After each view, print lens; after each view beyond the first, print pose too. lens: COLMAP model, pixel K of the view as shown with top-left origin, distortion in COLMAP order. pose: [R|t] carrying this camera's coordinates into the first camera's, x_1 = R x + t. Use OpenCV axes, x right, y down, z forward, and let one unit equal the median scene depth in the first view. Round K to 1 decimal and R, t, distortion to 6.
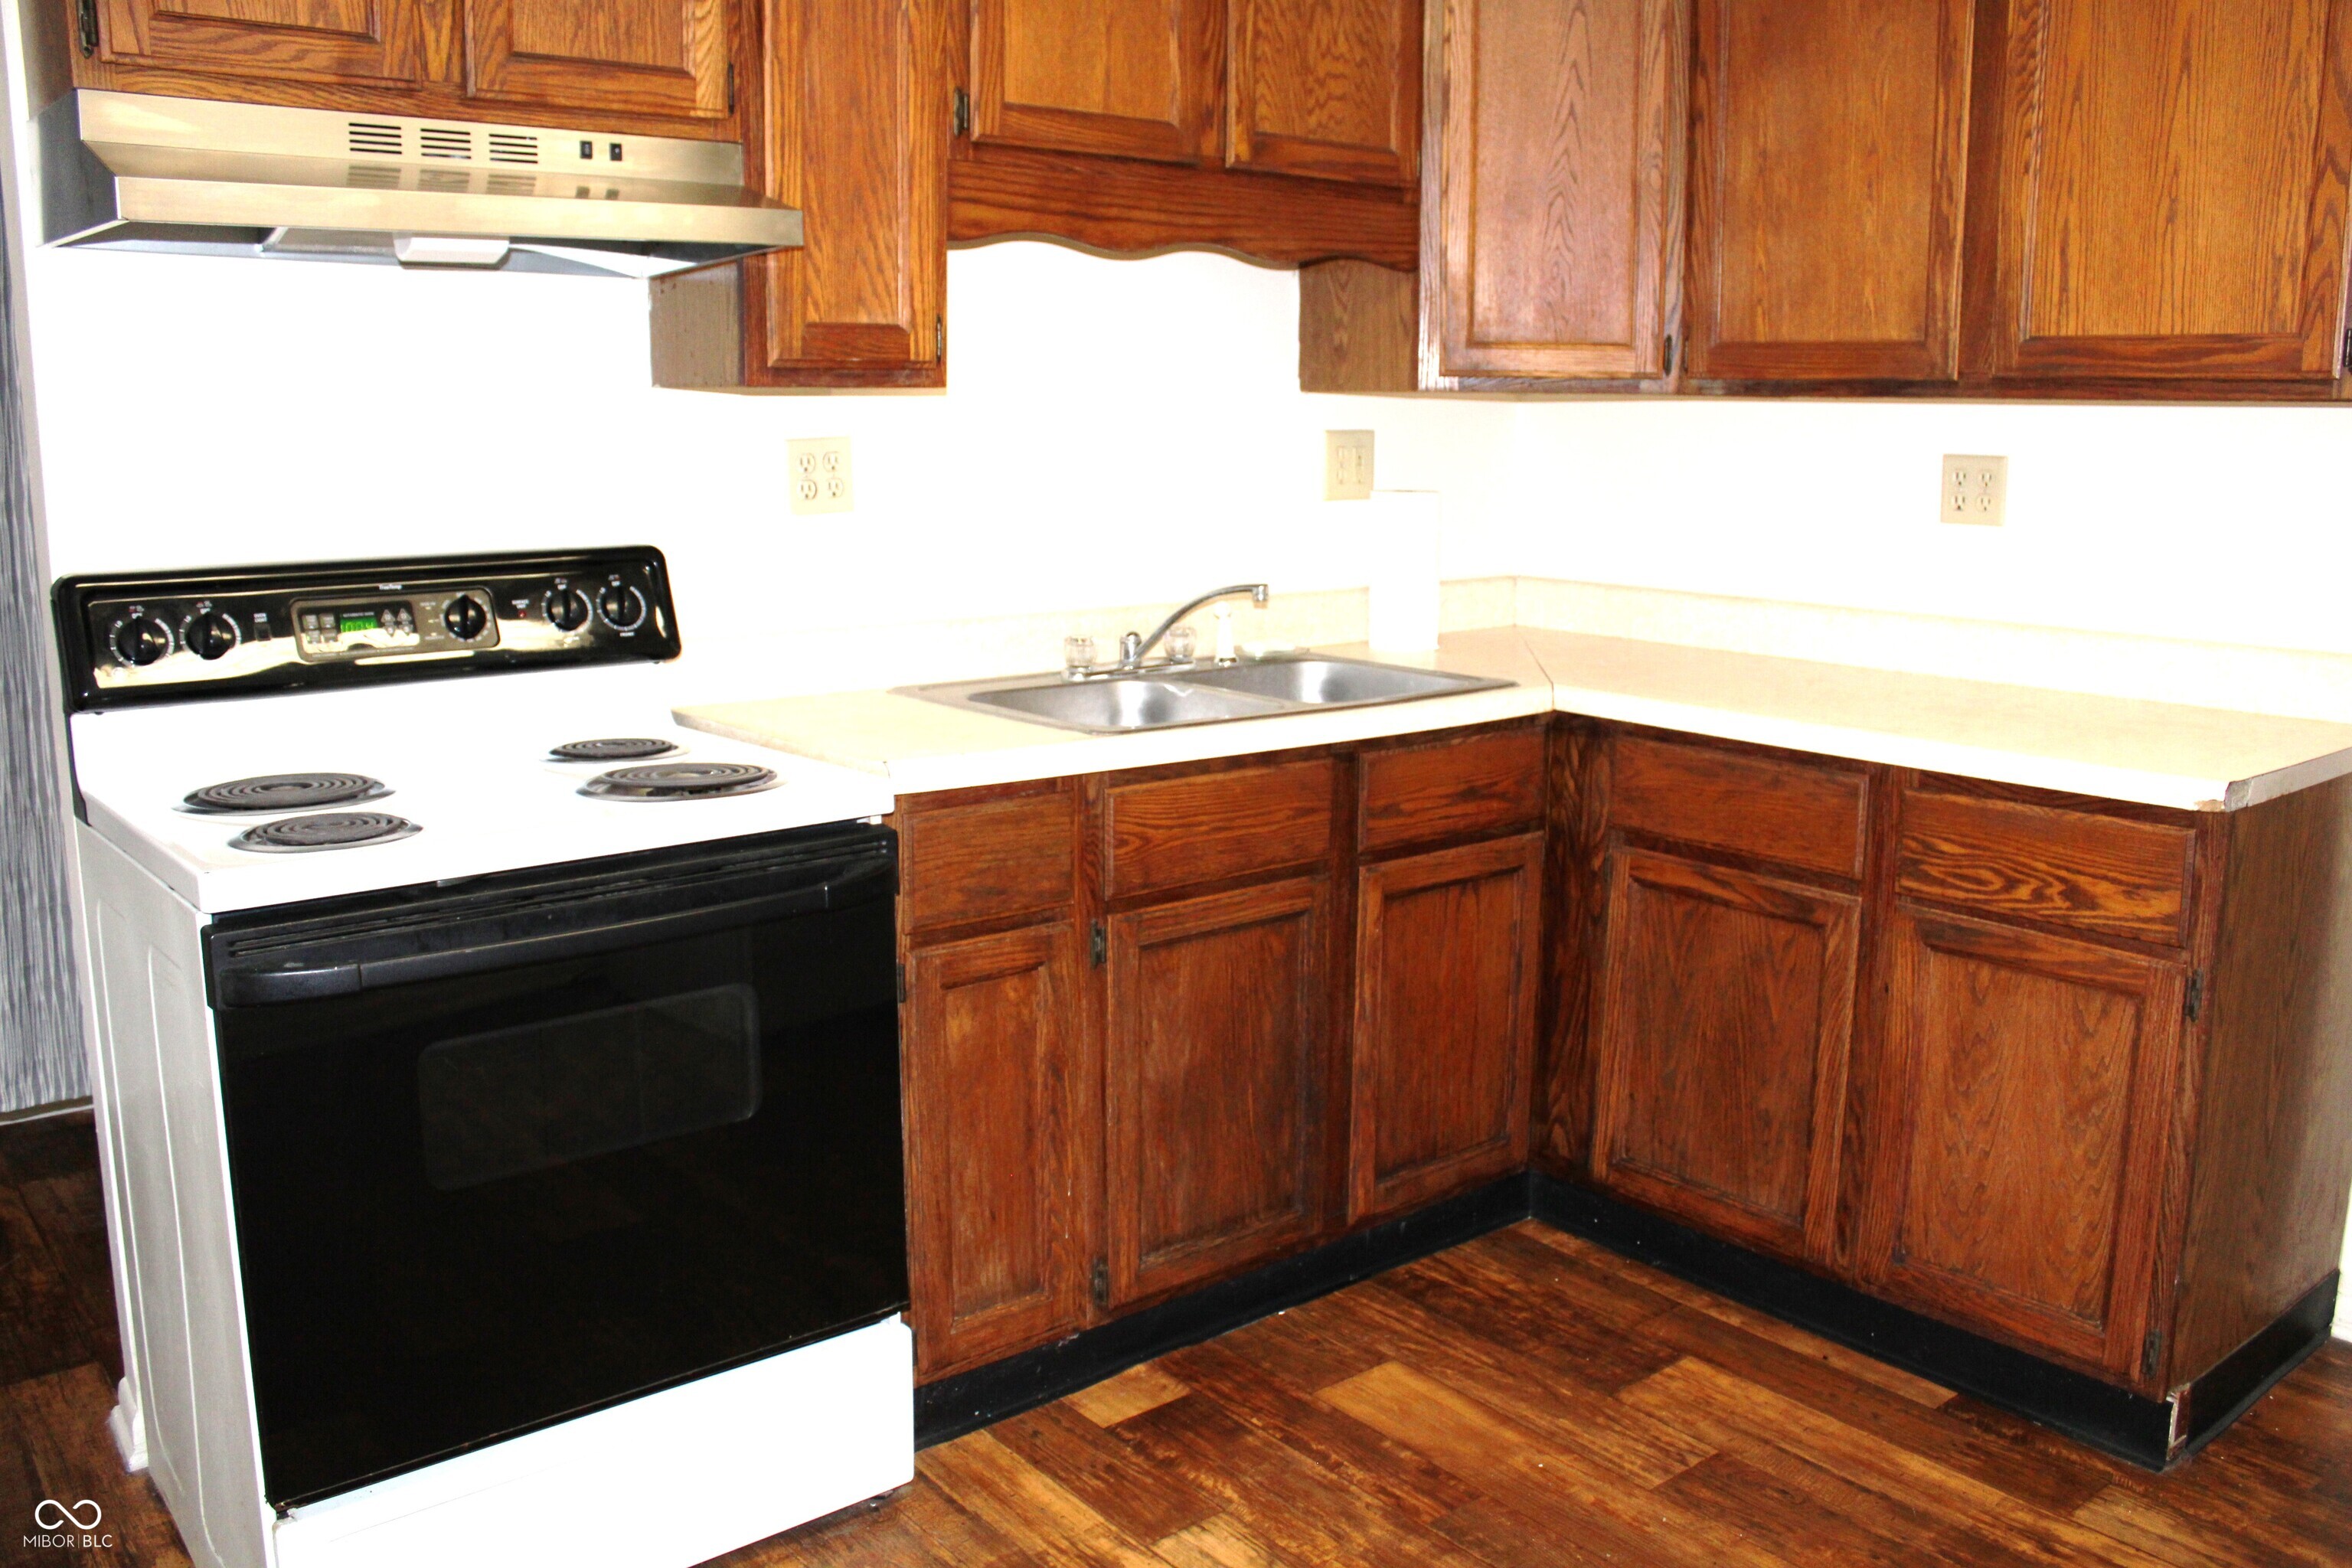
lens RADIAL K [[1991.9, 0, 1187.2], [0, 1991.9, 773.3], [0, 0, 1]] dist [-0.164187, 0.149300]
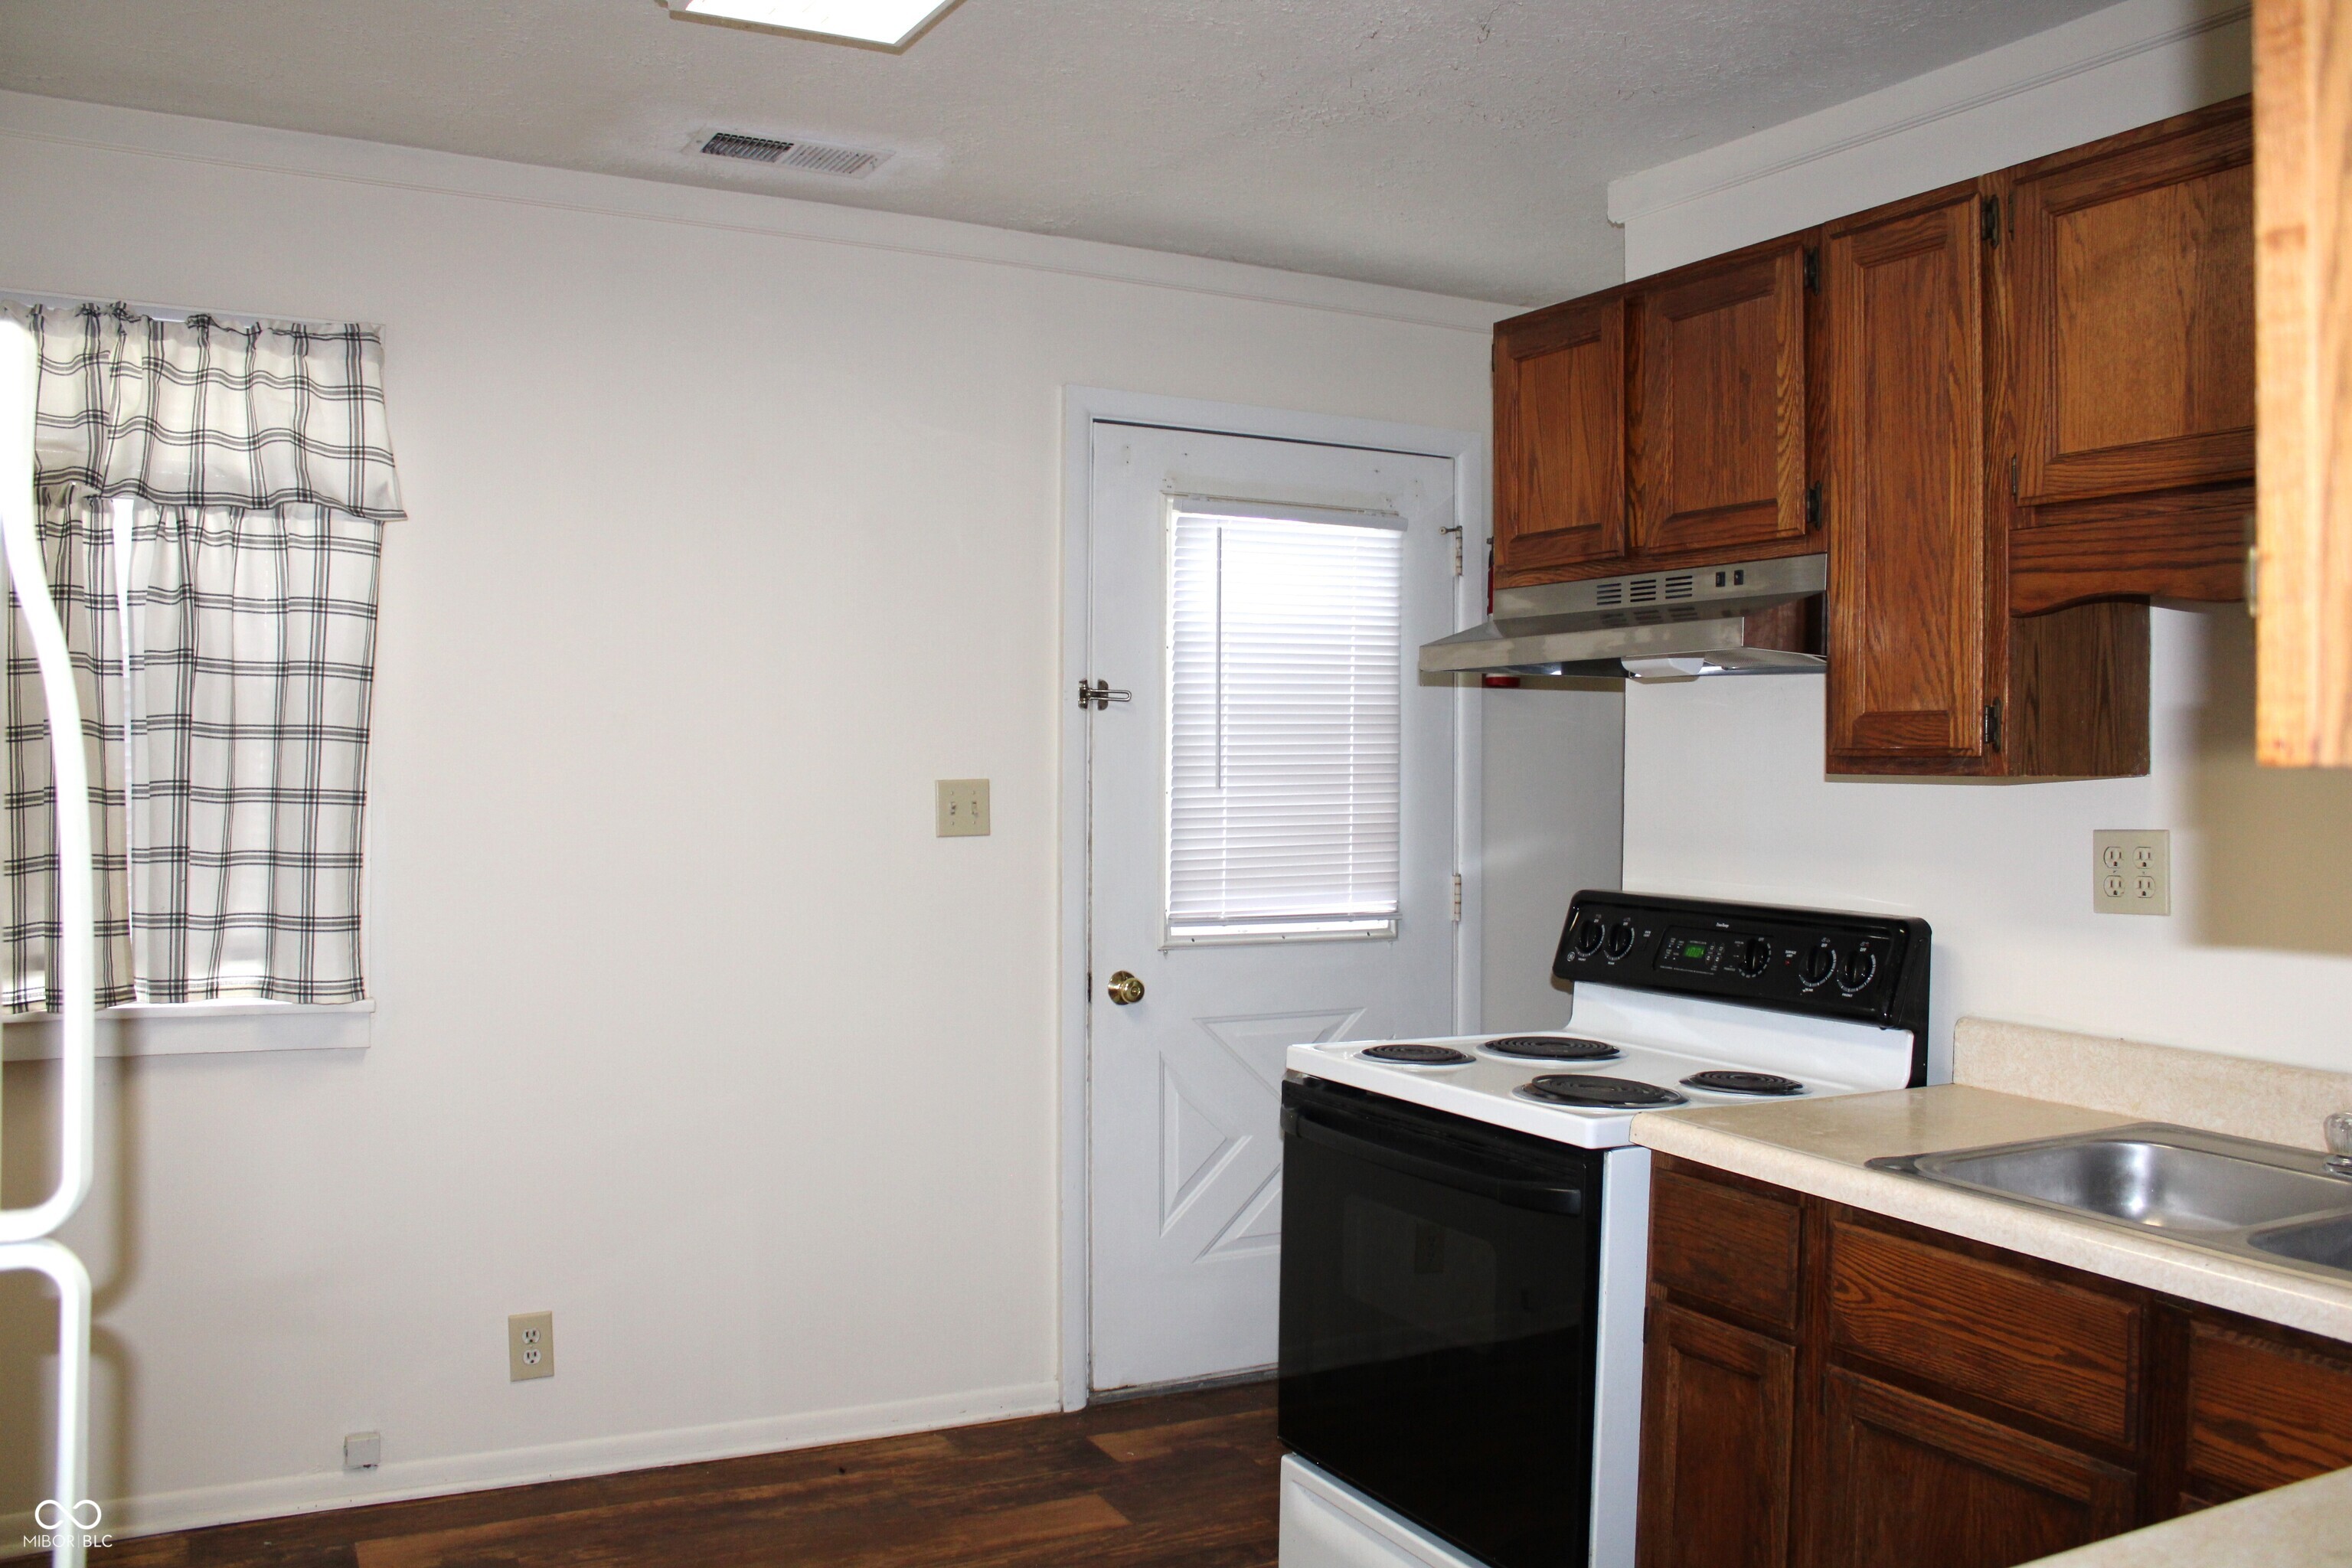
lens RADIAL K [[1991.9, 0, 1180.4], [0, 1991.9, 760.9], [0, 0, 1]] dist [-0.164187, 0.149300]
pose [[-0.216928, -0.008018, -0.976155, 0.875087], [-0.187491, 0.981691, 0.033602, -0.168474], [0.958013, 0.190309, -0.214460, 0.864459]]
